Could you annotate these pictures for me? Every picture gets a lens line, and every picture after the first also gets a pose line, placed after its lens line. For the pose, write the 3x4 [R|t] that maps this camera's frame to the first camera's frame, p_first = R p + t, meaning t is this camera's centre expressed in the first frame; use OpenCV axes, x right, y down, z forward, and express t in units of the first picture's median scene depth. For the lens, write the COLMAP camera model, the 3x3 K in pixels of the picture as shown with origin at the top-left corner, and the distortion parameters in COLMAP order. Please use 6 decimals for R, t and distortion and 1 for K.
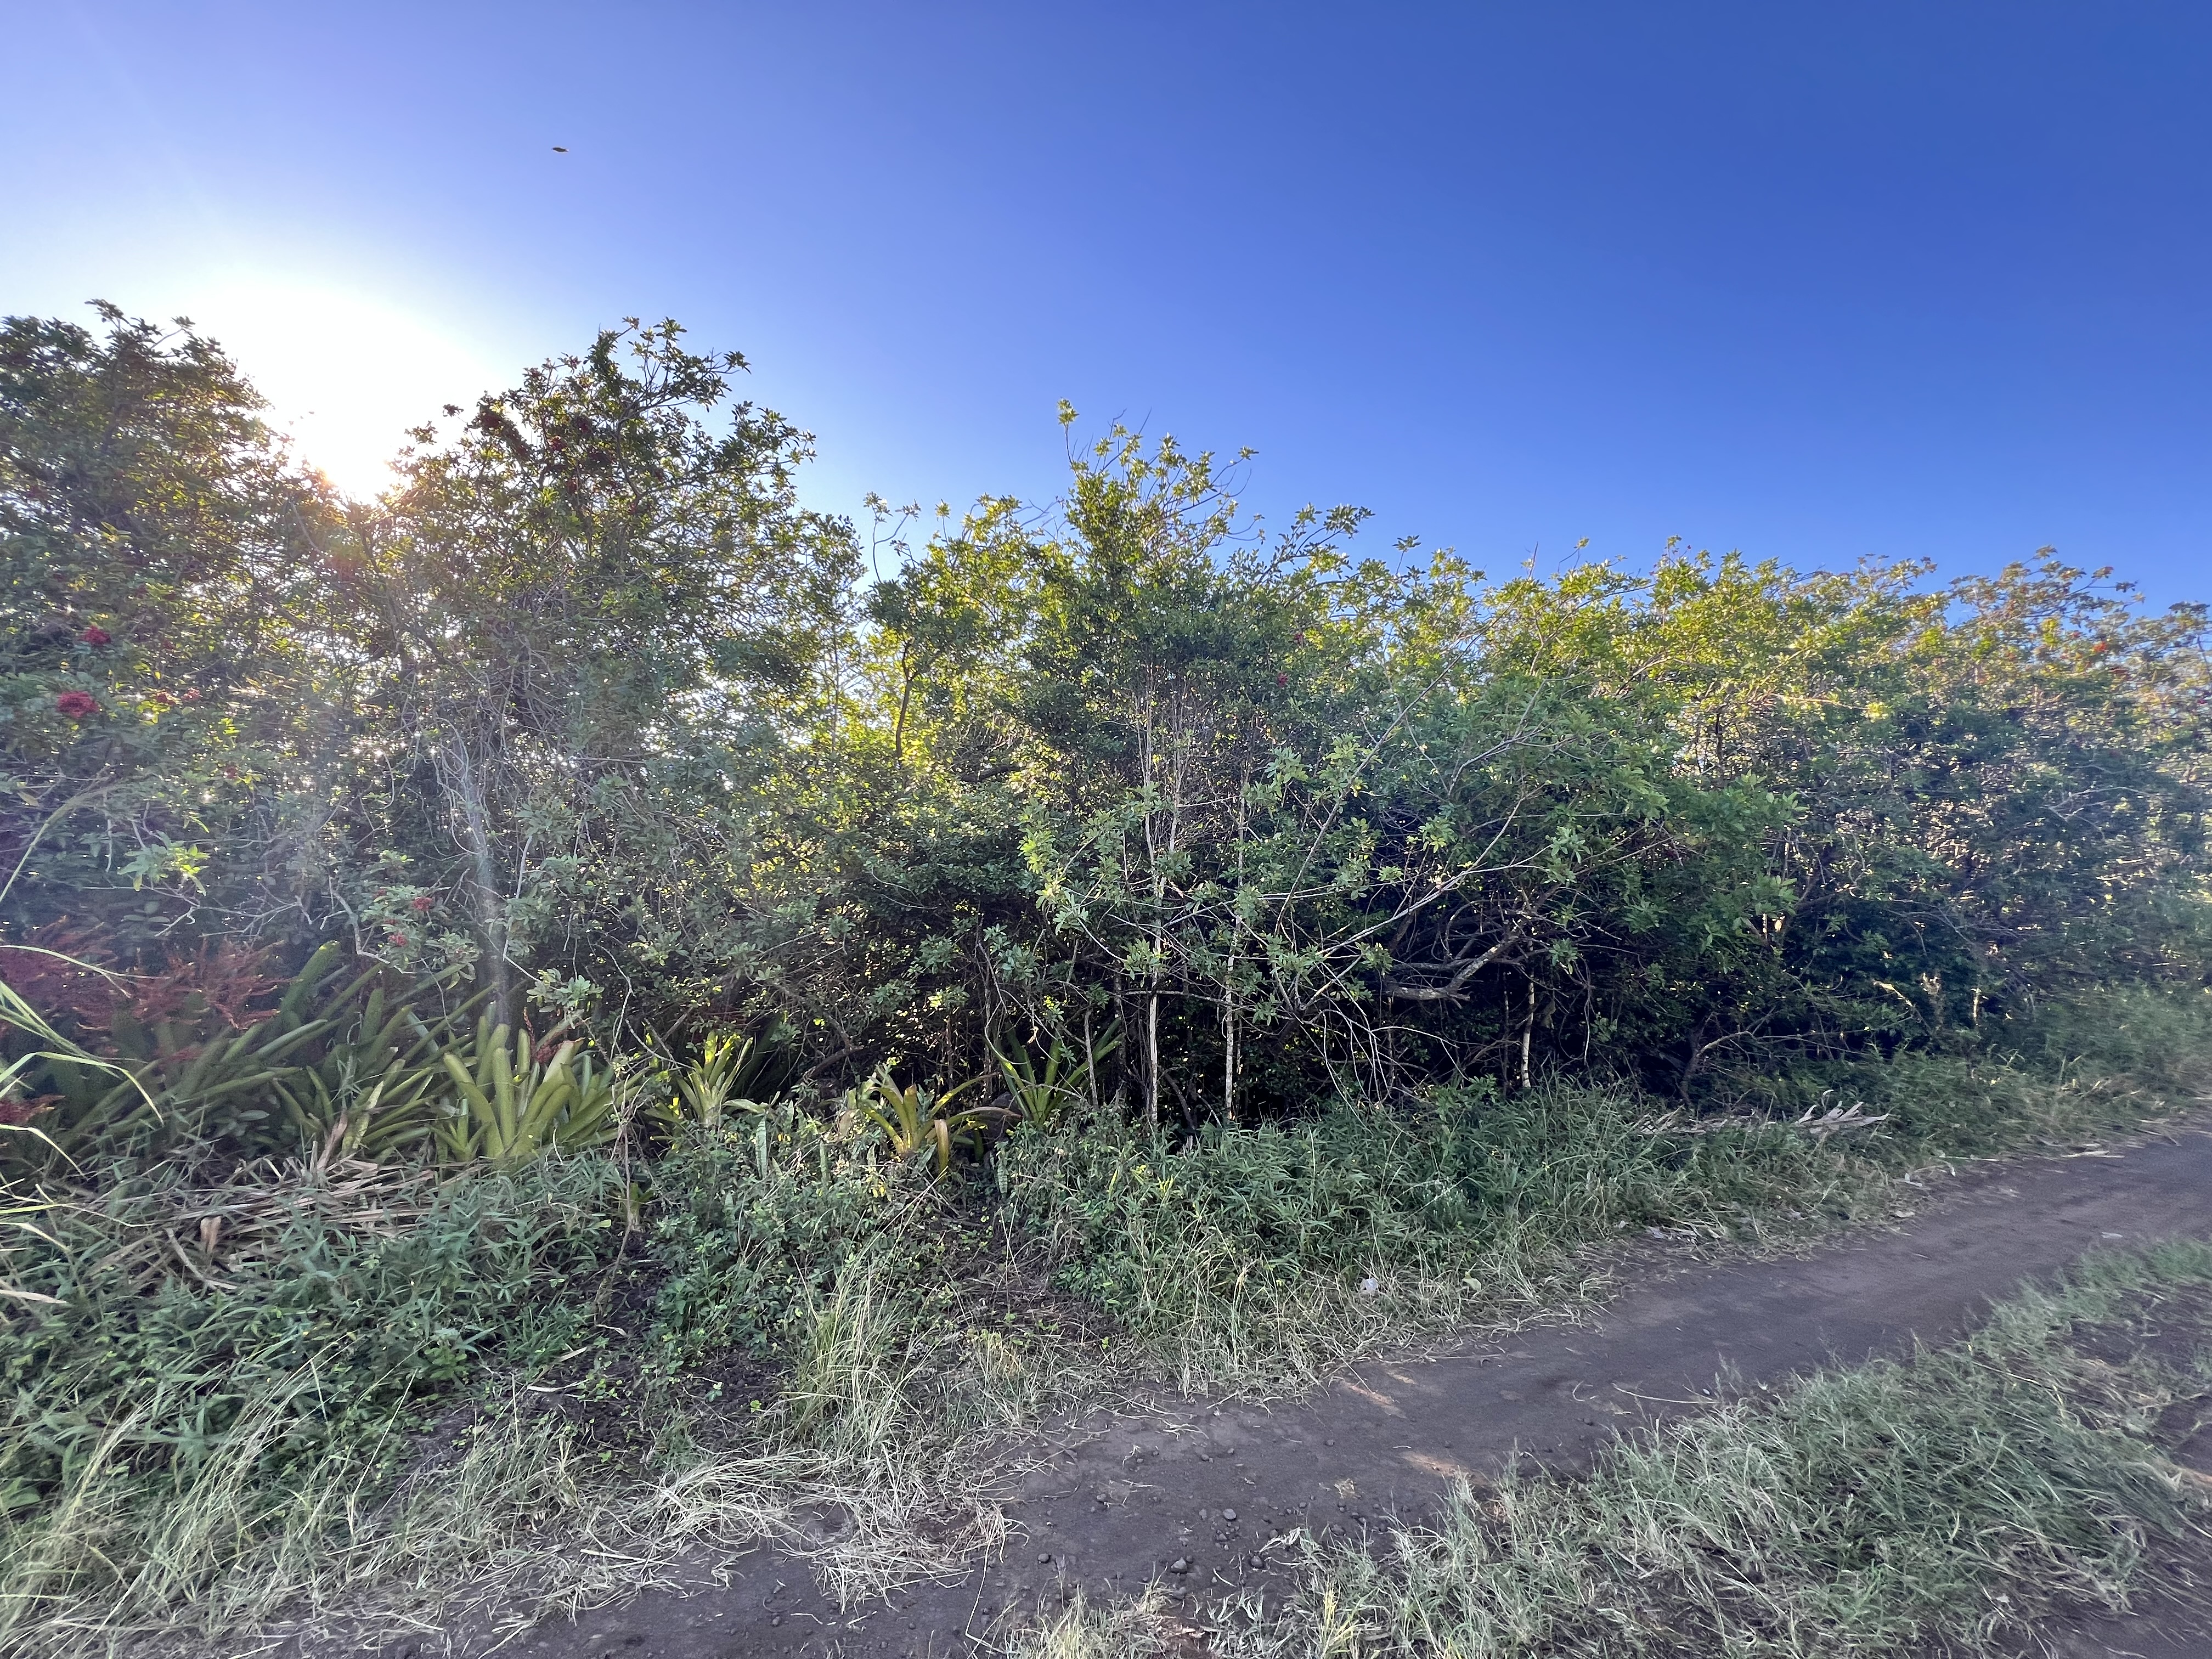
lens RADIAL K [[885.2, 0, 1107.2], [0, 885.2, 834.3], [0, 0, 1]] dist [-0.000207, 0.000101]
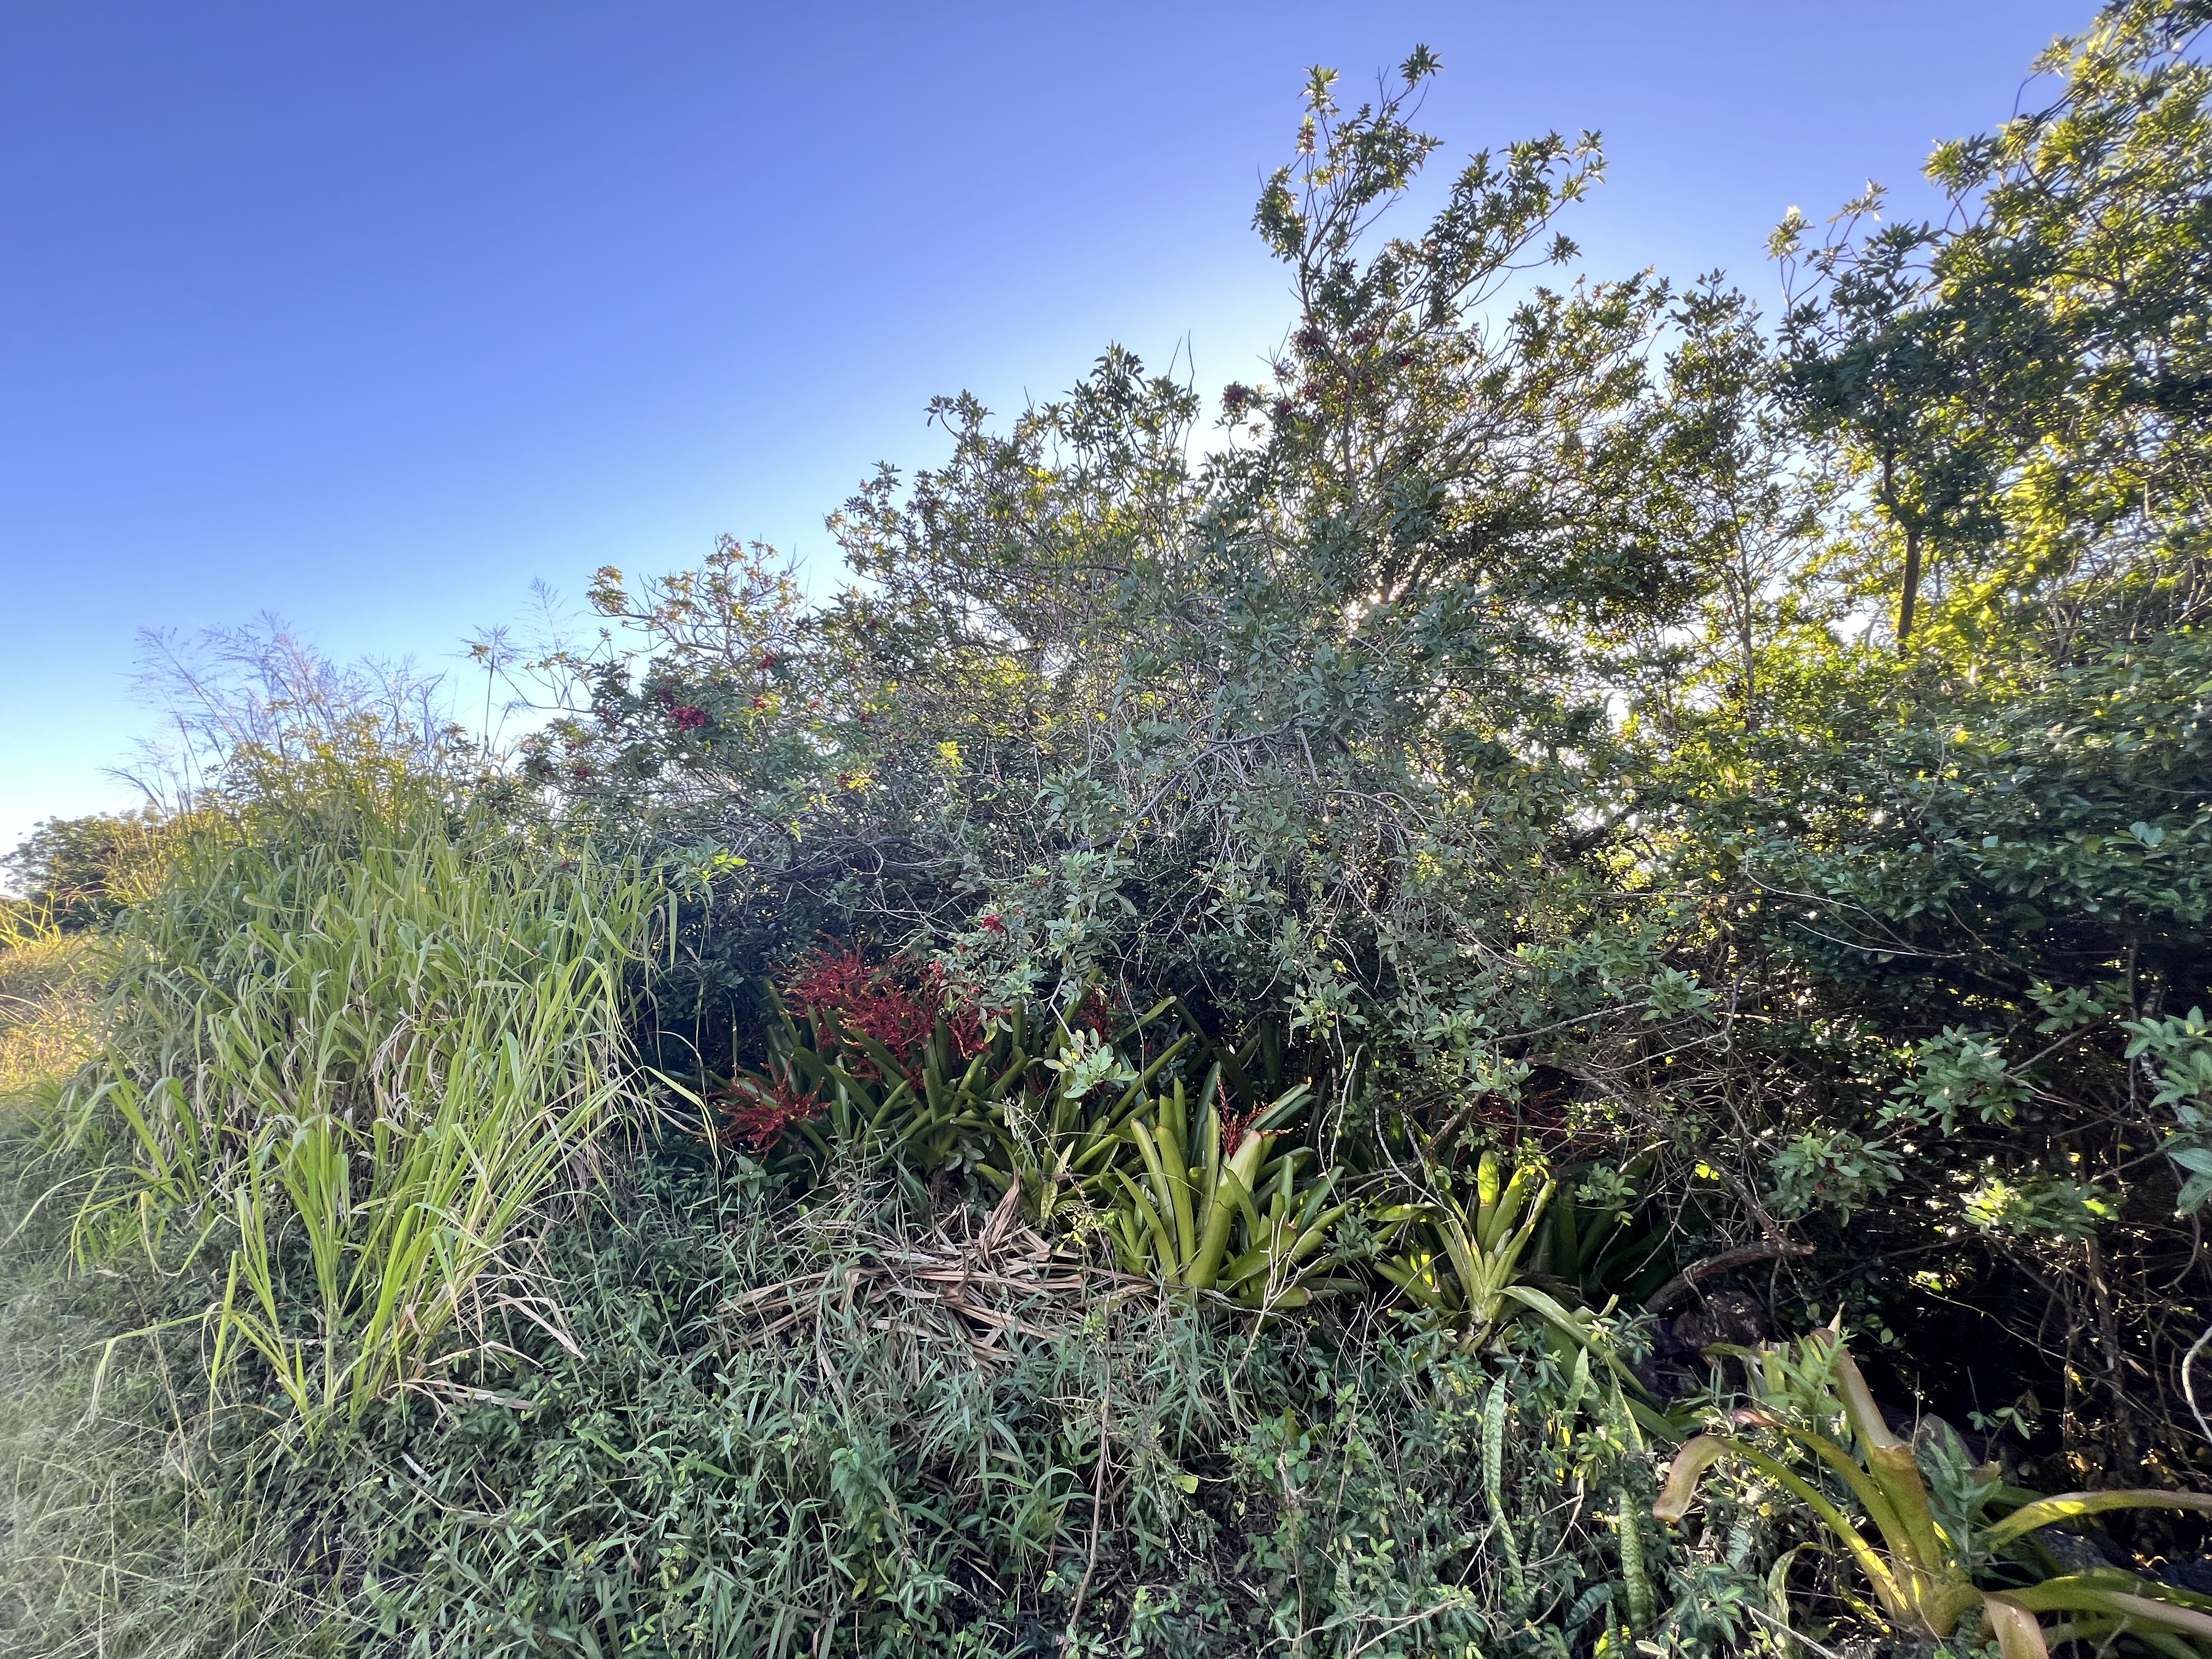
lens RADIAL K [[887.0, 0, 1106.0], [0, 887.0, 829.5], [0, 0, 1]] dist [-0.000054, -0.000119]
pose [[0.506662, -0.094252, -0.856977, -0.051582], [0.041727, 0.995522, -0.084820, 0.052797], [0.861135, 0.007217, 0.508326, 0.555344]]
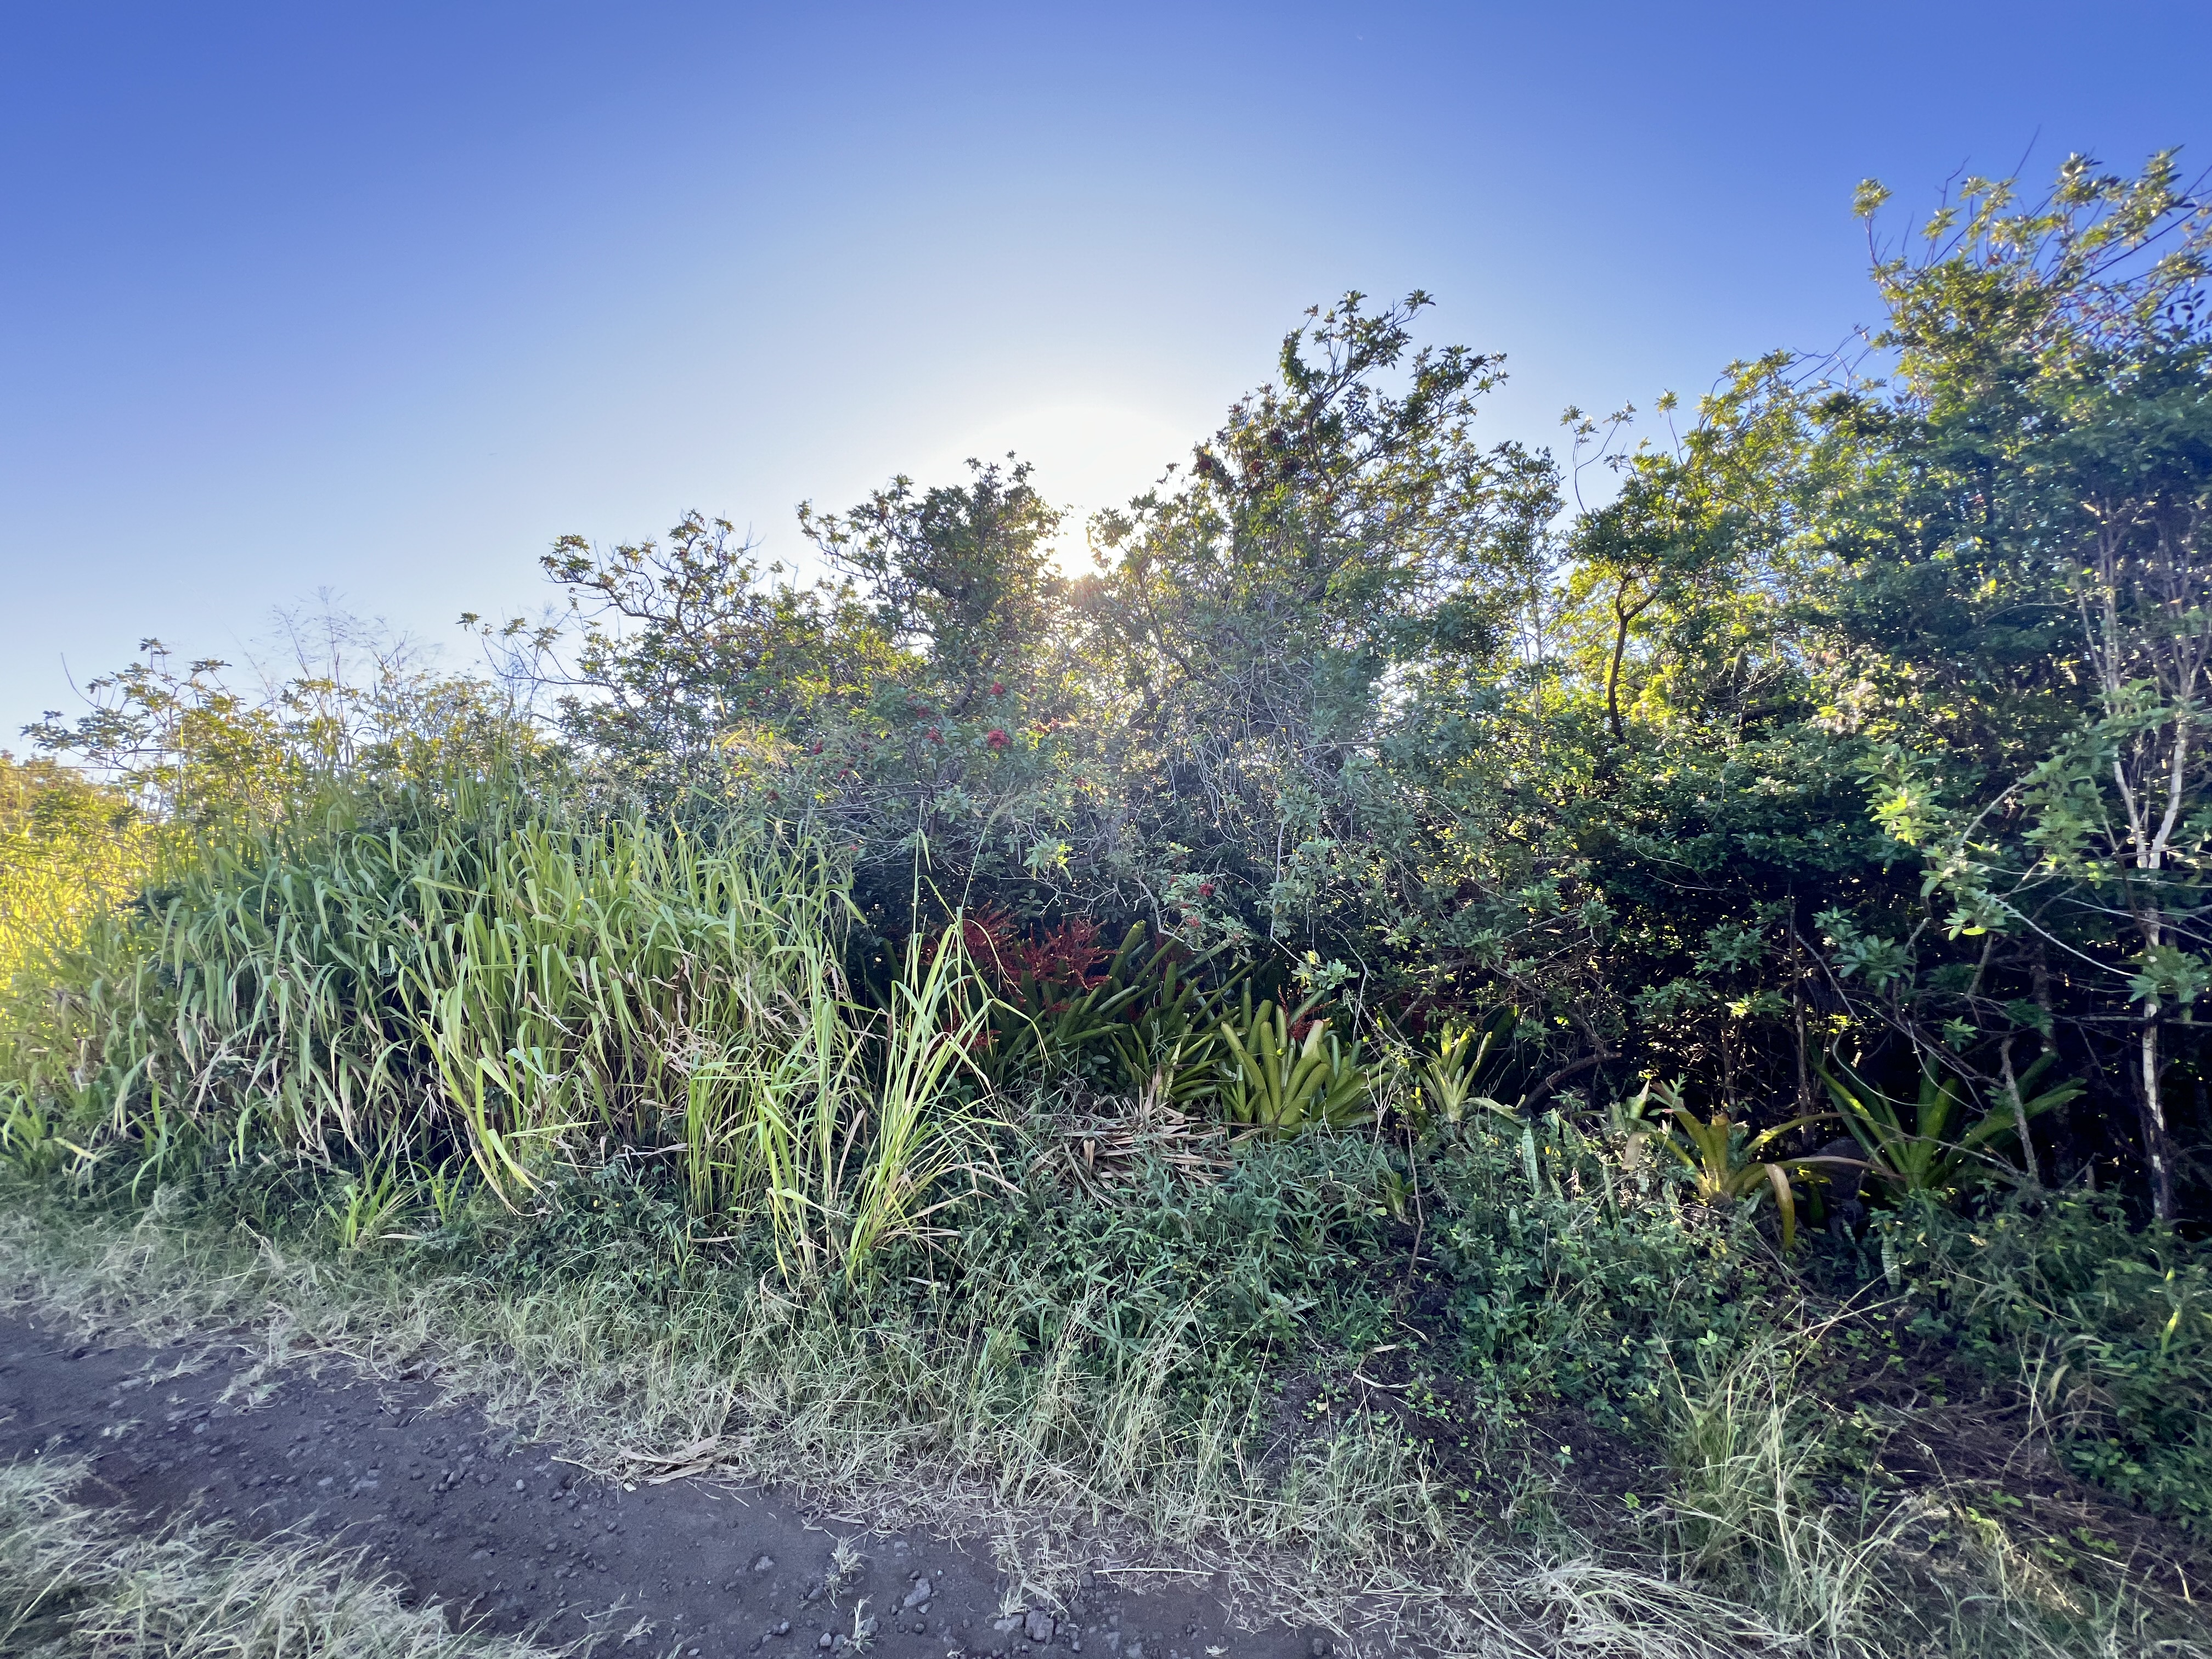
lens RADIAL K [[887.0, 0, 1106.0], [0, 887.0, 829.5], [0, 0, 1]] dist [-0.000054, -0.000119]
pose [[0.764556, -0.052844, -0.642388, -0.121913], [0.057819, 0.998238, -0.013302, 0.009846], [0.641959, -0.026972, 0.766264, 0.050106]]
